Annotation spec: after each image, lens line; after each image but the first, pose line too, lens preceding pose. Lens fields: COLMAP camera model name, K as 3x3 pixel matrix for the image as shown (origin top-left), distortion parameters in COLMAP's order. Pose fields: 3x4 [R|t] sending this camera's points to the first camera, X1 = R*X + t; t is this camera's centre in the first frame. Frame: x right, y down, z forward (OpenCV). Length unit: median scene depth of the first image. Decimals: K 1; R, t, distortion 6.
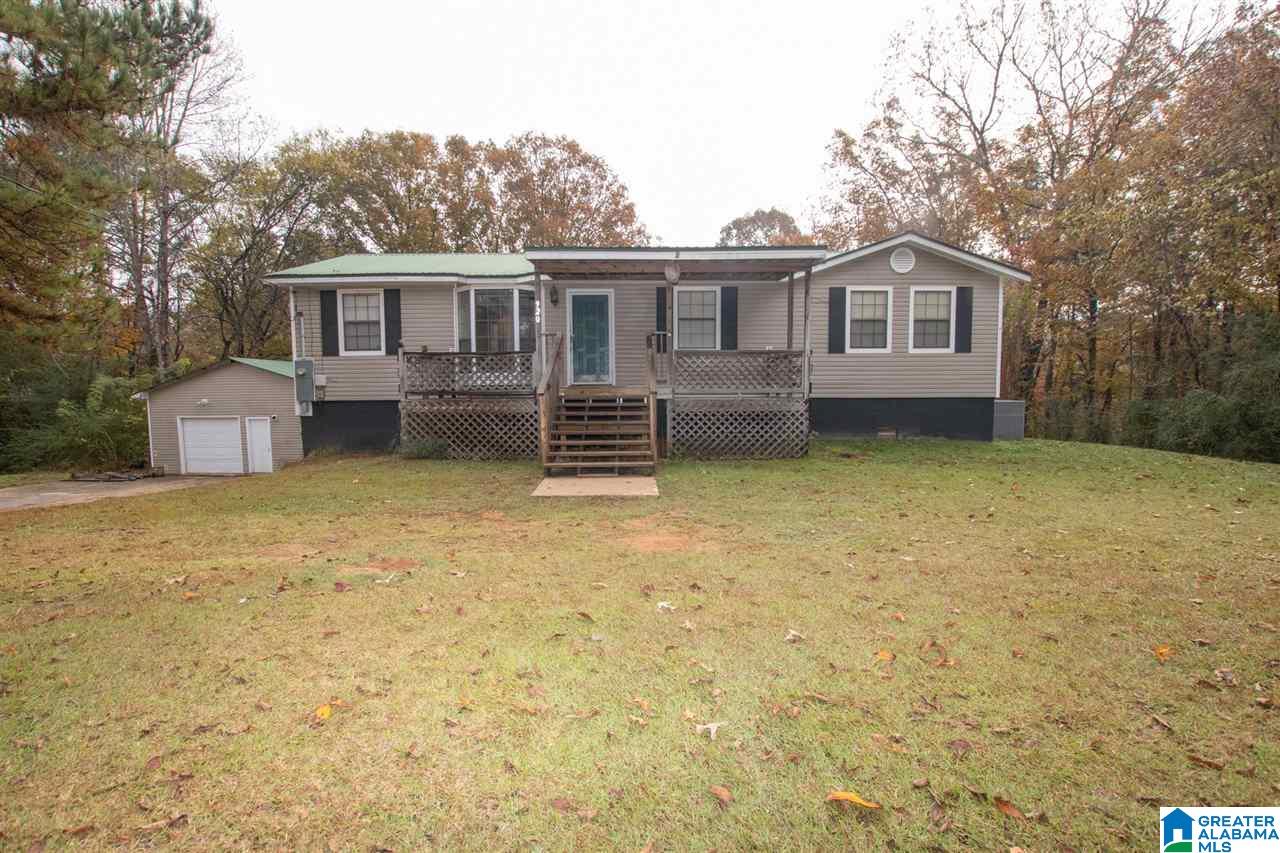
lens RADIAL K [[613.3, 0, 641.0], [0, 613.3, 434.0], [0, 0, 1]] dist [-0.031995, 0.001872]
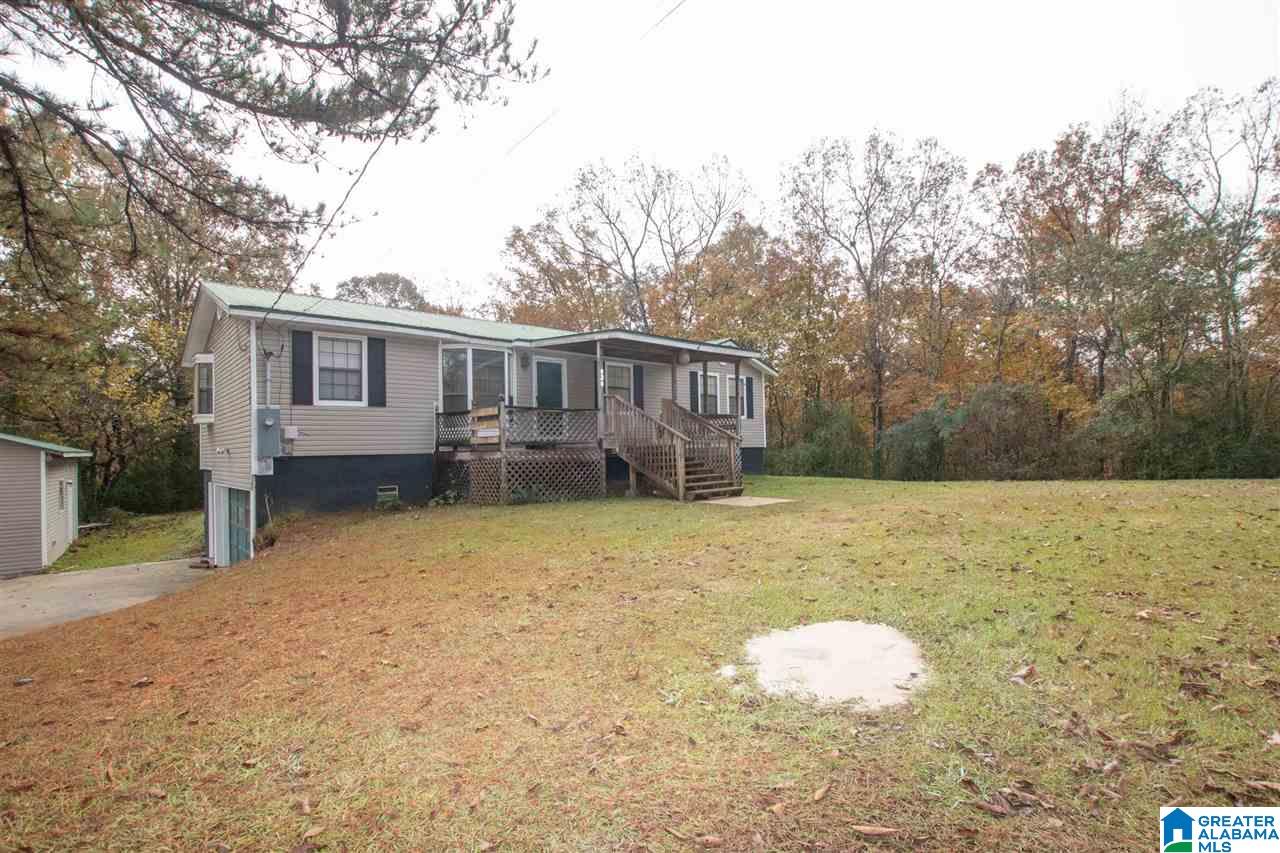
lens RADIAL K [[613.3, 0, 641.0], [0, 613.3, 434.0], [0, 0, 1]] dist [-0.031995, 0.001872]
pose [[0.742897, 0.008098, 0.669357, -0.732475], [0.060631, 0.995003, -0.079329, 0.011765], [-0.666655, 0.099517, 0.738693, 0.036891]]
